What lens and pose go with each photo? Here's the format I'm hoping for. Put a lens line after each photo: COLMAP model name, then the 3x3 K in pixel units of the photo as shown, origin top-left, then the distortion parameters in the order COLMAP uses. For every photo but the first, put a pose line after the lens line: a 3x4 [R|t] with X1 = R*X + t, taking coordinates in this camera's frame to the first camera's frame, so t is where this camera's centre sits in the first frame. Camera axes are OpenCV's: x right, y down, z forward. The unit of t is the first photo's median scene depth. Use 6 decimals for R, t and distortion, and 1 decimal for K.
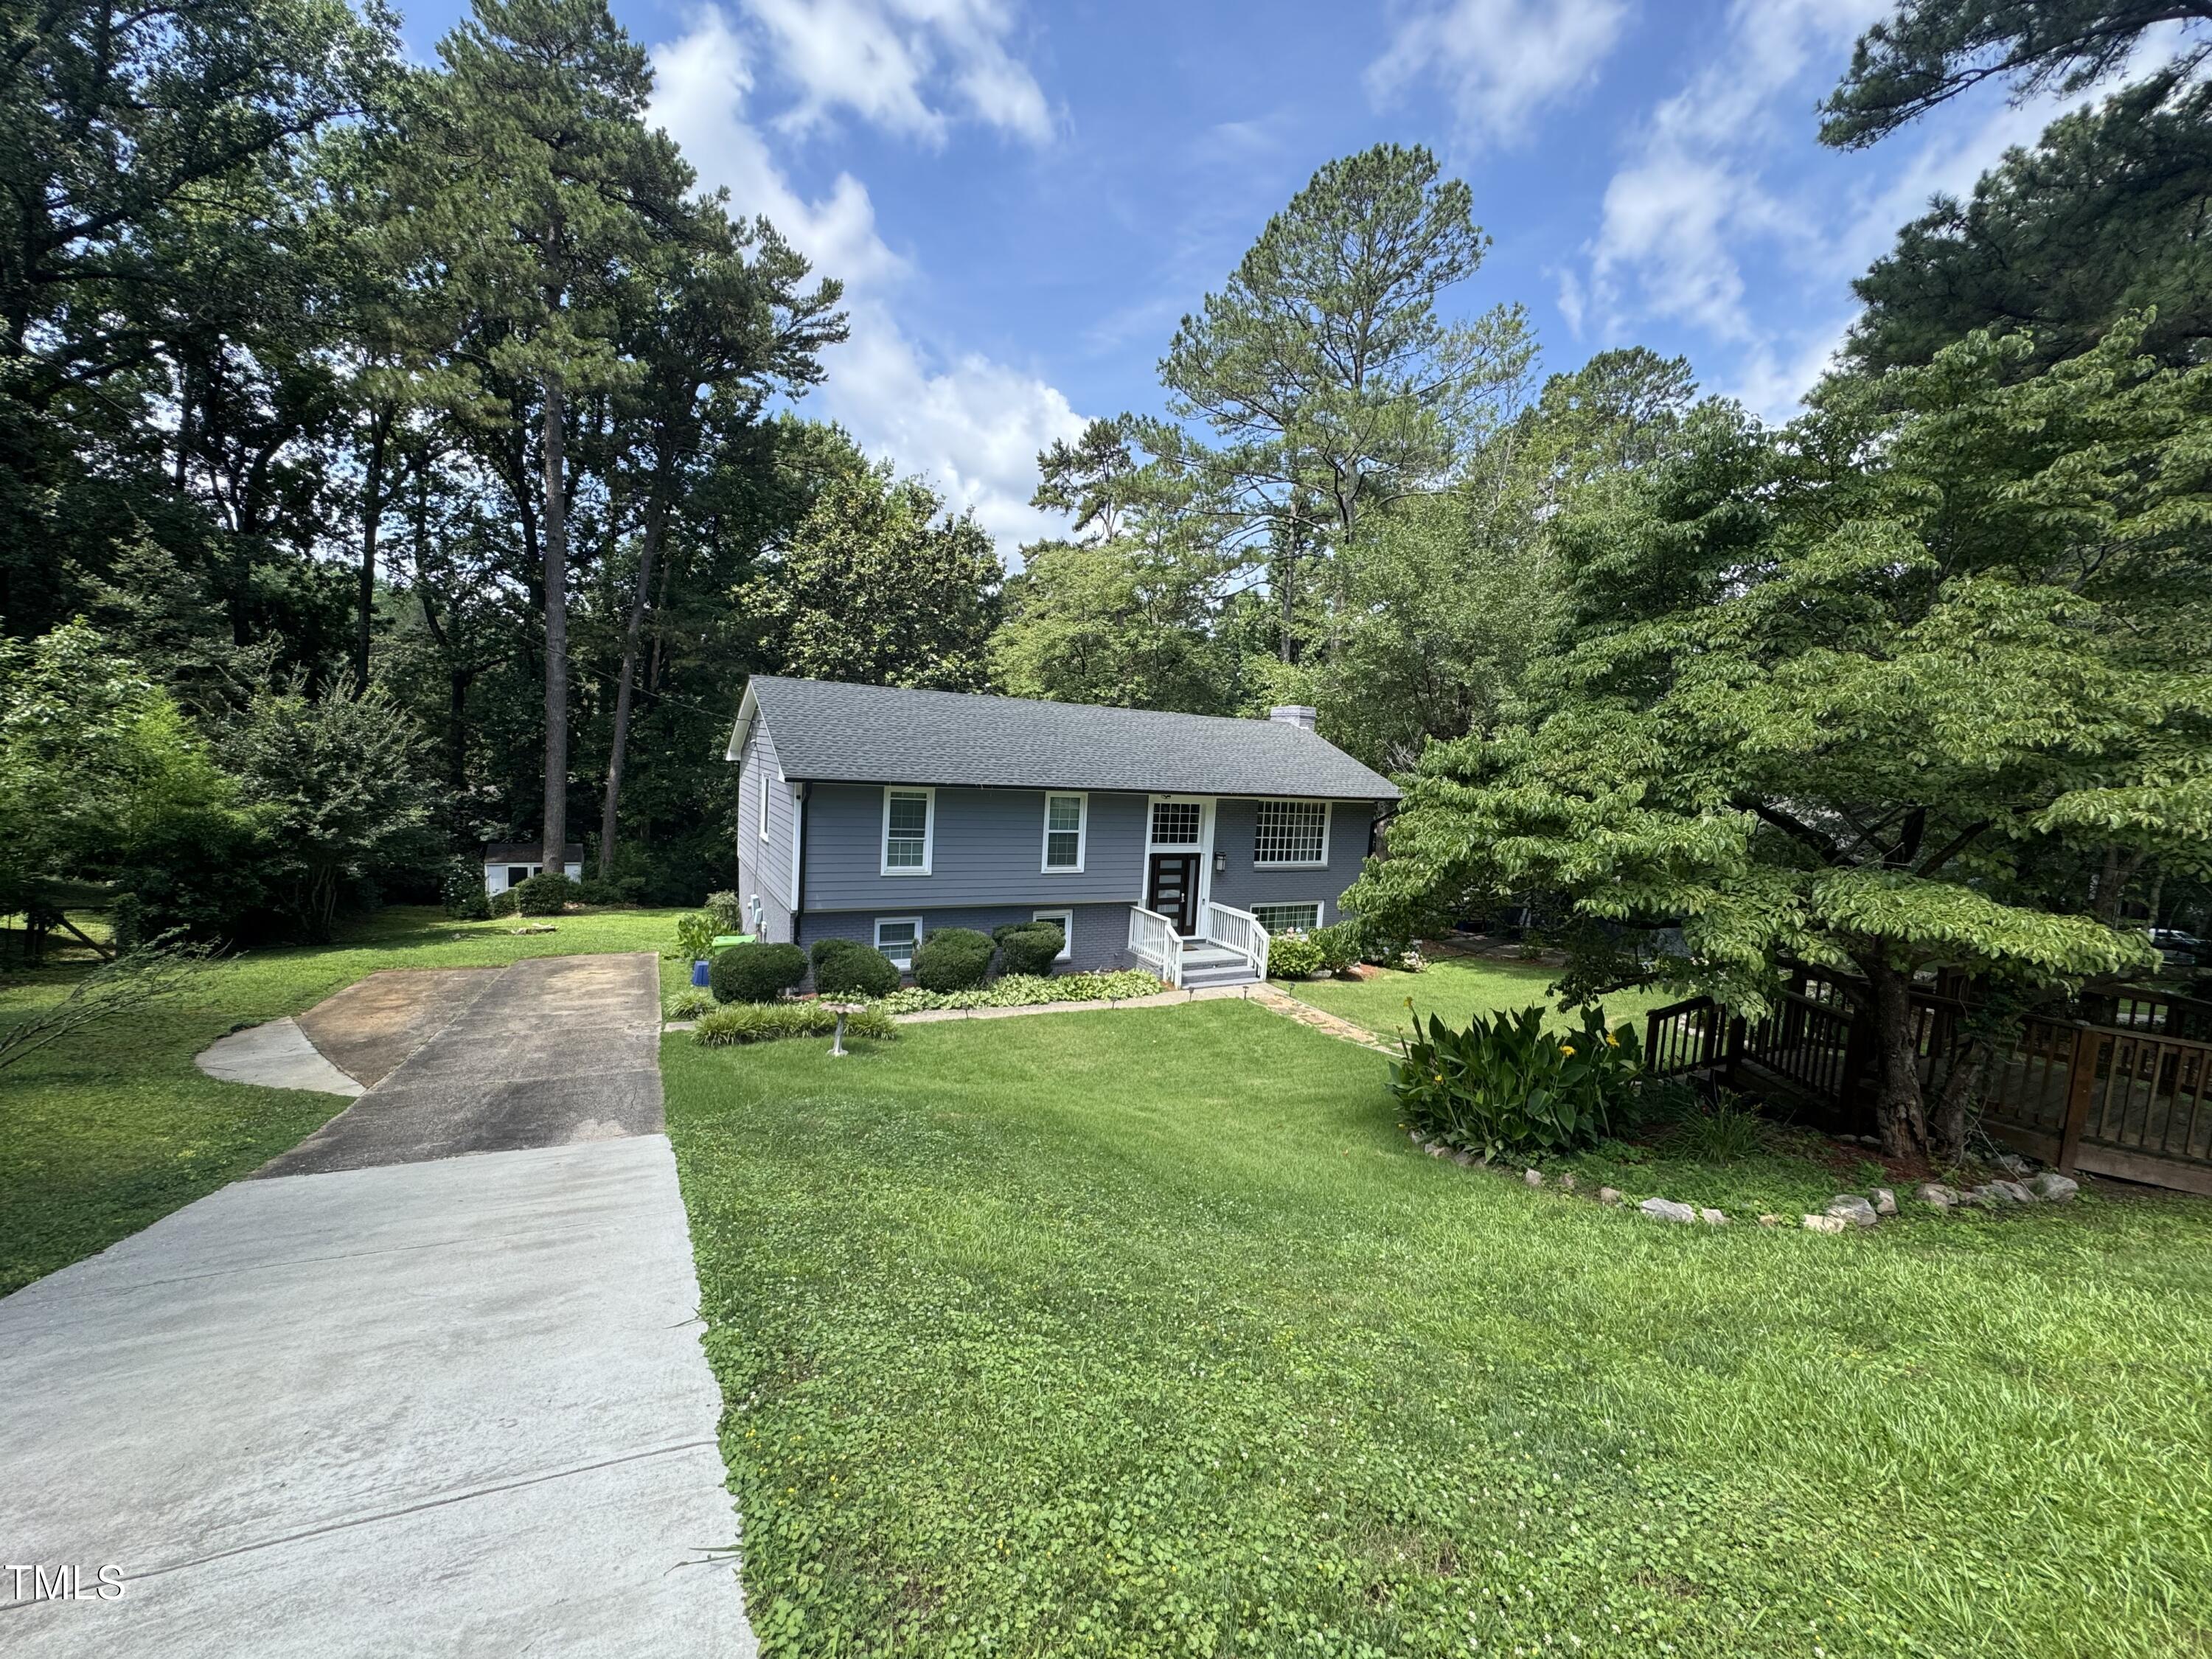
lens RADIAL K [[883.8, 0, 1097.4], [0, 883.8, 825.1], [0, 0, 1]] dist [-0.002422, 0.000678]
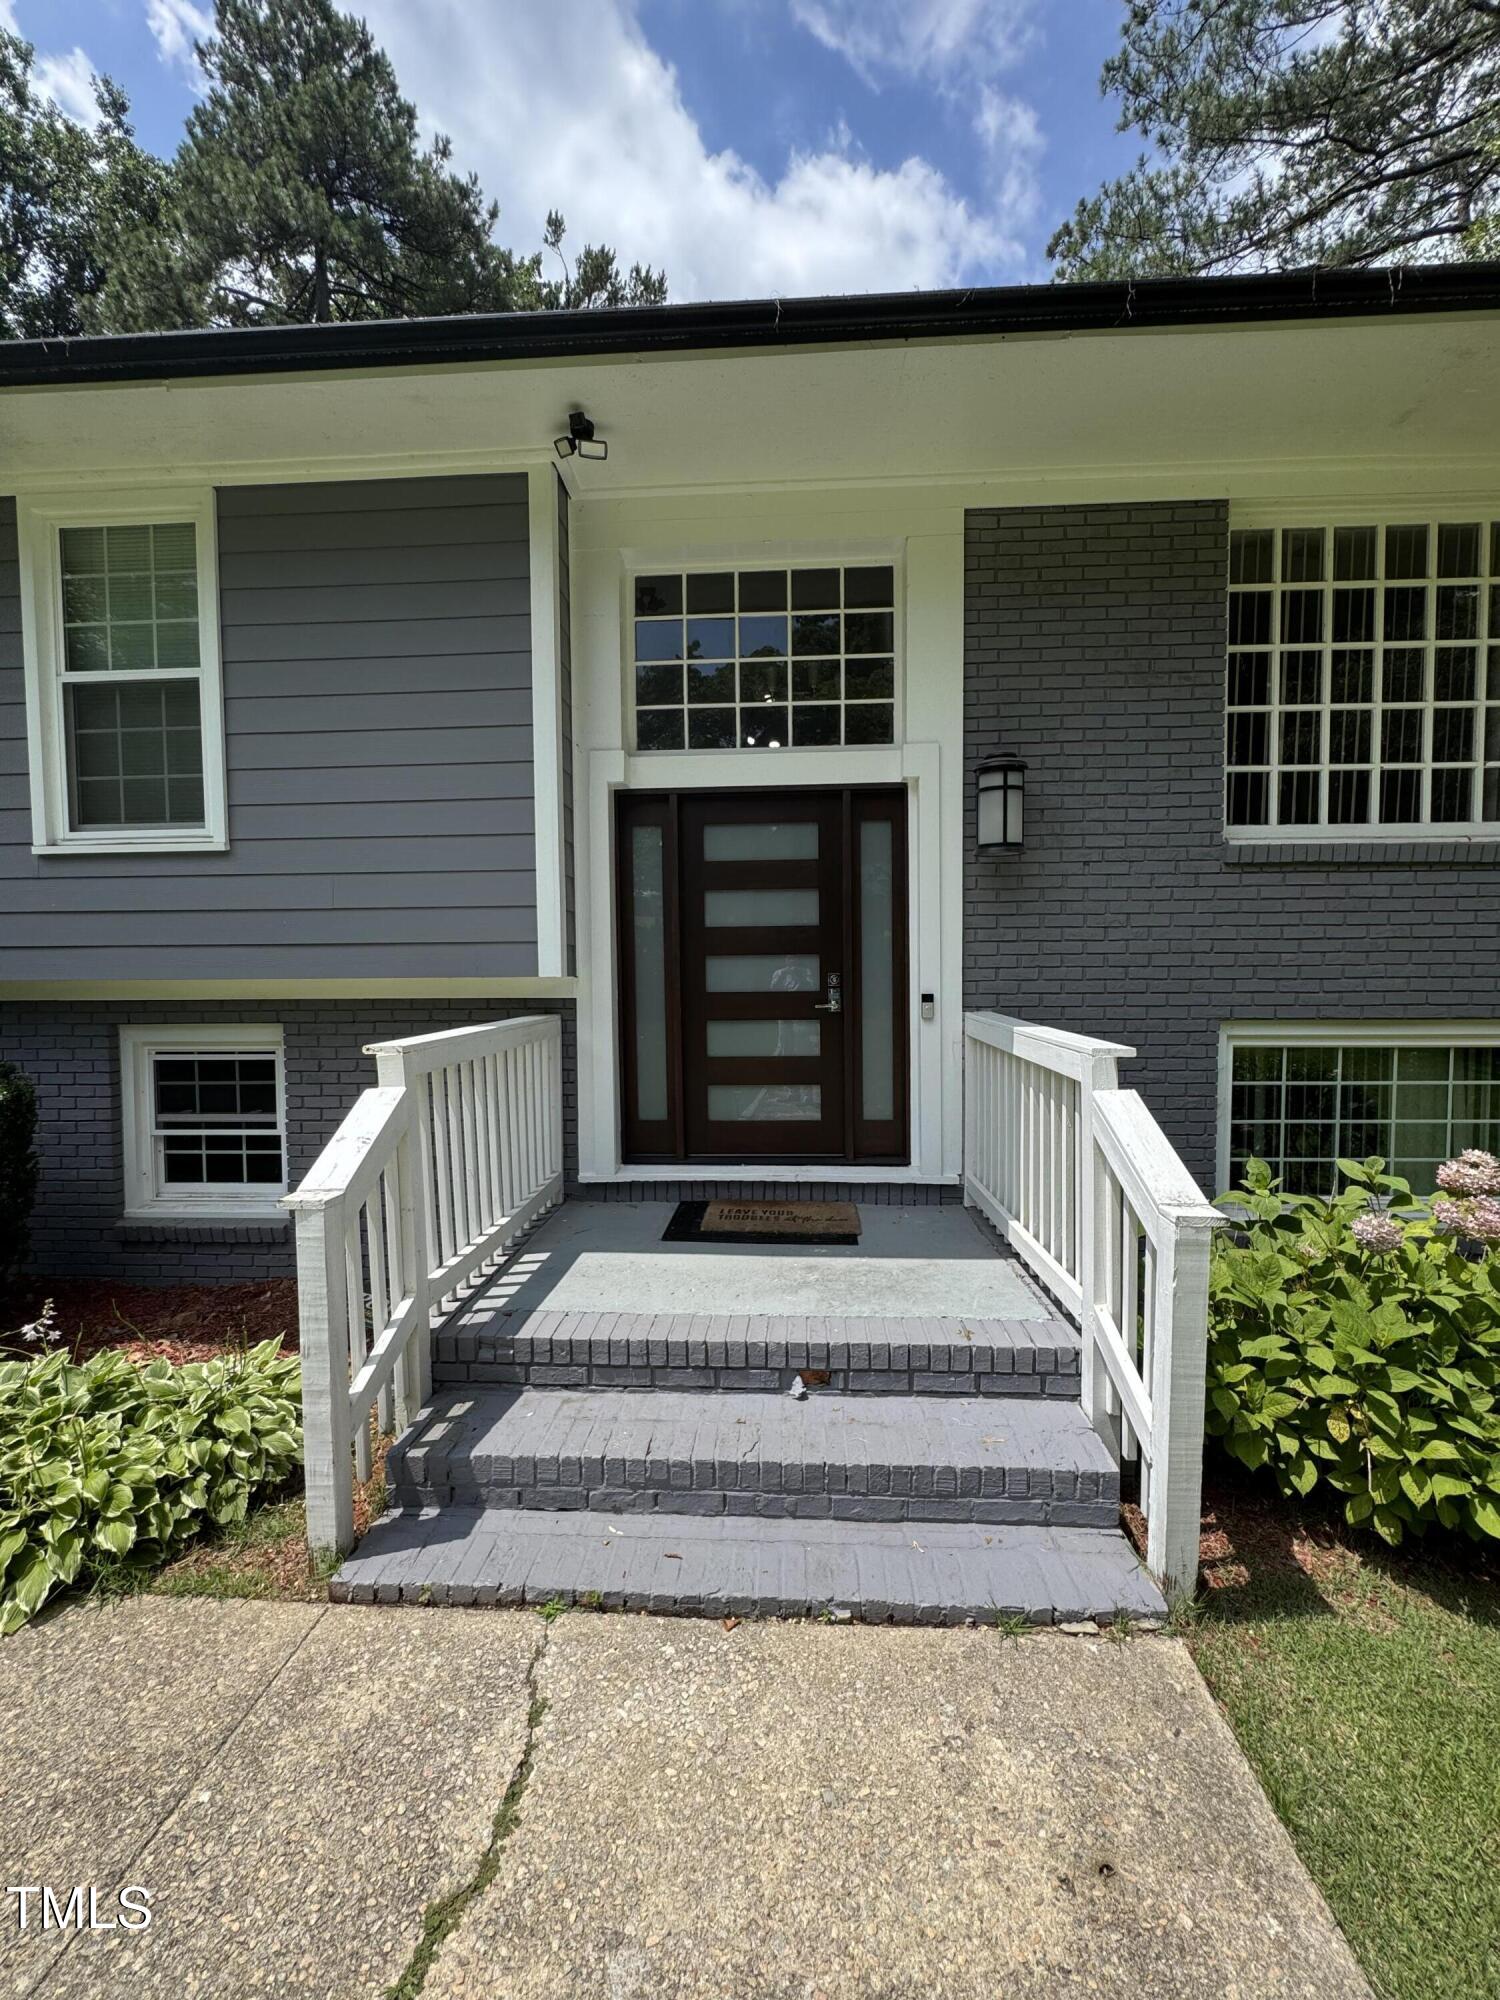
lens RADIAL K [[799.1, 0, 761.9], [0, 799.1, 1001.1], [0, 0, 1]] dist [-0.002422, 0.000678]
pose [[0.850331, -0.045606, -0.524268, 0.187770], [0.013952, 0.997841, -0.064174, 0.097196], [0.526063, 0.047255, 0.849132, 0.819234]]
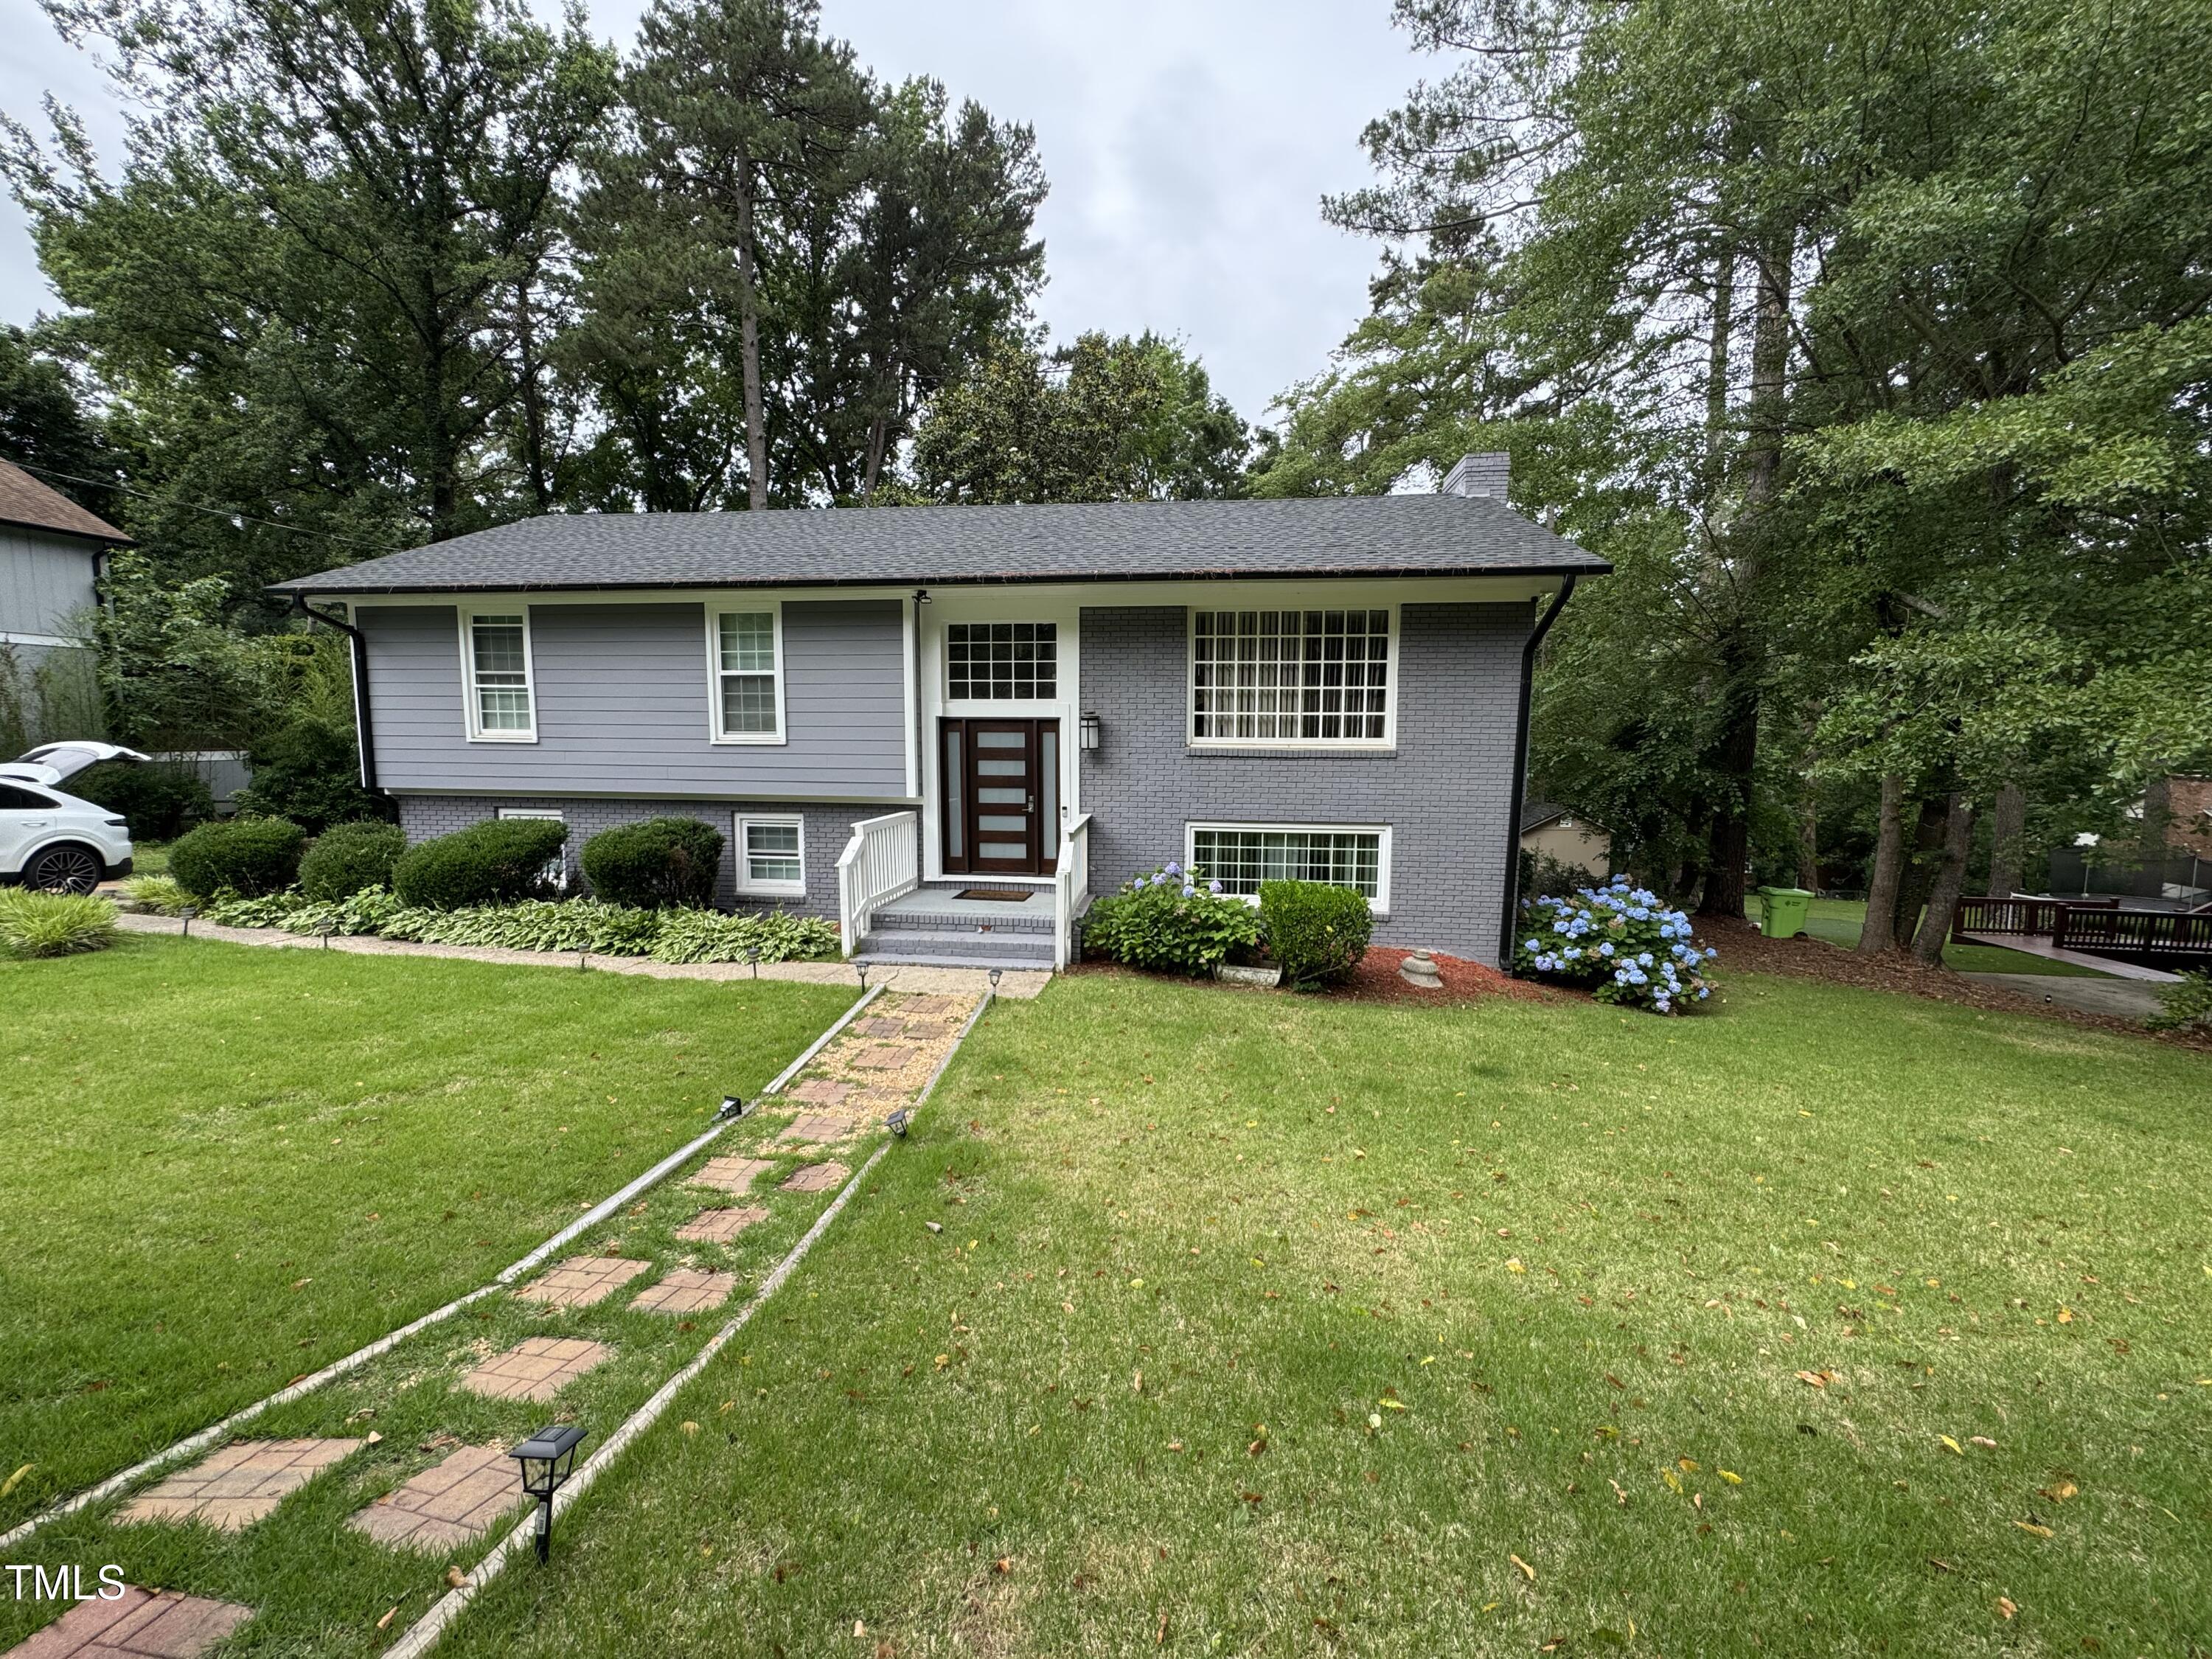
lens RADIAL K [[883.8, 0, 1113.8], [0, 883.8, 826.7], [0, 0, 1]] dist [-0.002422, 0.000678]
pose [[0.809866, 0.007460, -0.586568, 0.447114], [-0.008946, 0.999960, 0.000366, 0.095156], [0.586547, 0.004951, 0.809900, 0.602480]]
